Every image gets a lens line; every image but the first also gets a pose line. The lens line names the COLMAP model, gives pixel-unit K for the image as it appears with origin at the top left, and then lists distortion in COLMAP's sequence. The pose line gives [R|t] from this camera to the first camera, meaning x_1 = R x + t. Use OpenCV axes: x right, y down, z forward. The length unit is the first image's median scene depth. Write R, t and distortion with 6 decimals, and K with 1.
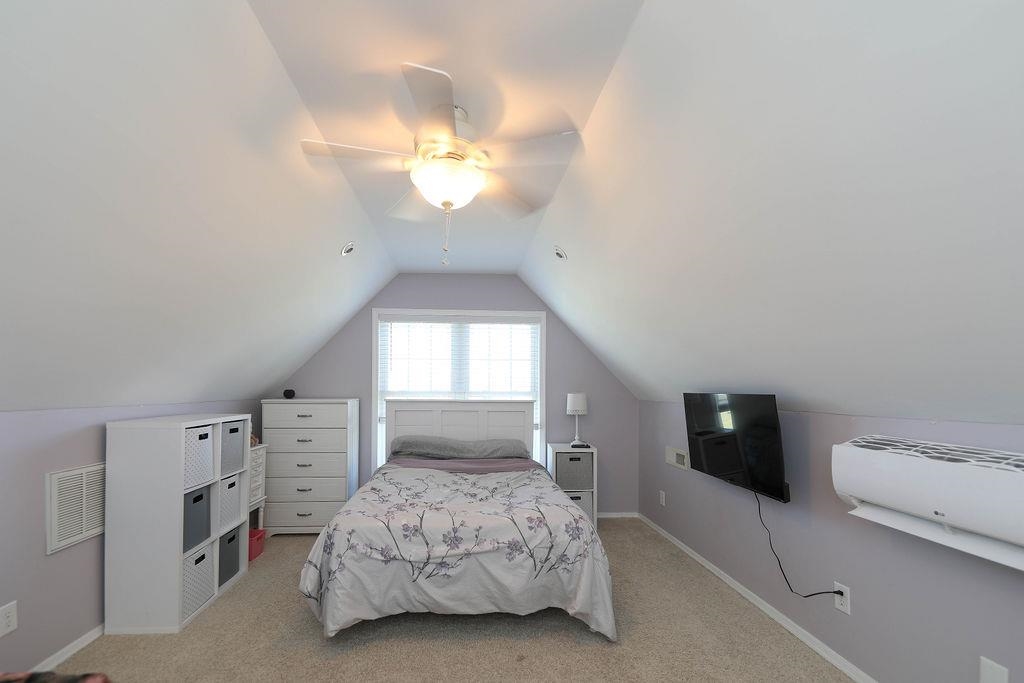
lens RADIAL K [[431.2, 0, 498.0], [0, 431.2, 386.3], [0, 0, 1]] dist [0.004003, -0.001415]
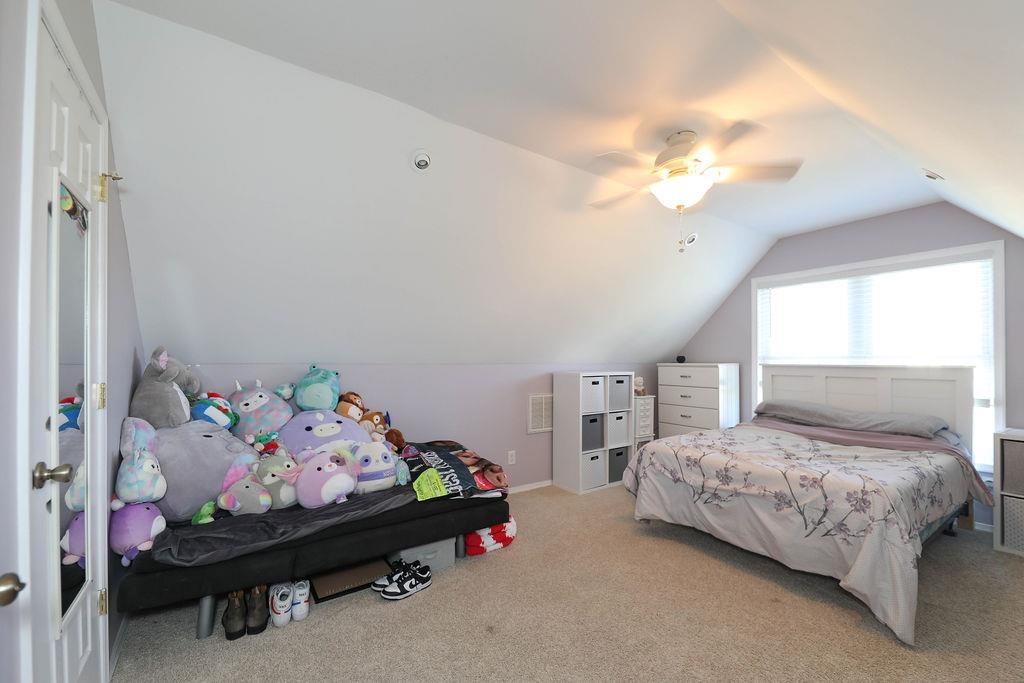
lens RADIAL K [[416.3, 0, 511.9], [0, 416.3, 359.7], [0, 0, 1]] dist [0.013207, -0.004372]
pose [[0.506615, -0.005324, -0.862156, 0.574244], [0.006076, 0.999978, -0.002604, 0.035688], [0.862151, -0.003919, 0.506636, -0.069252]]
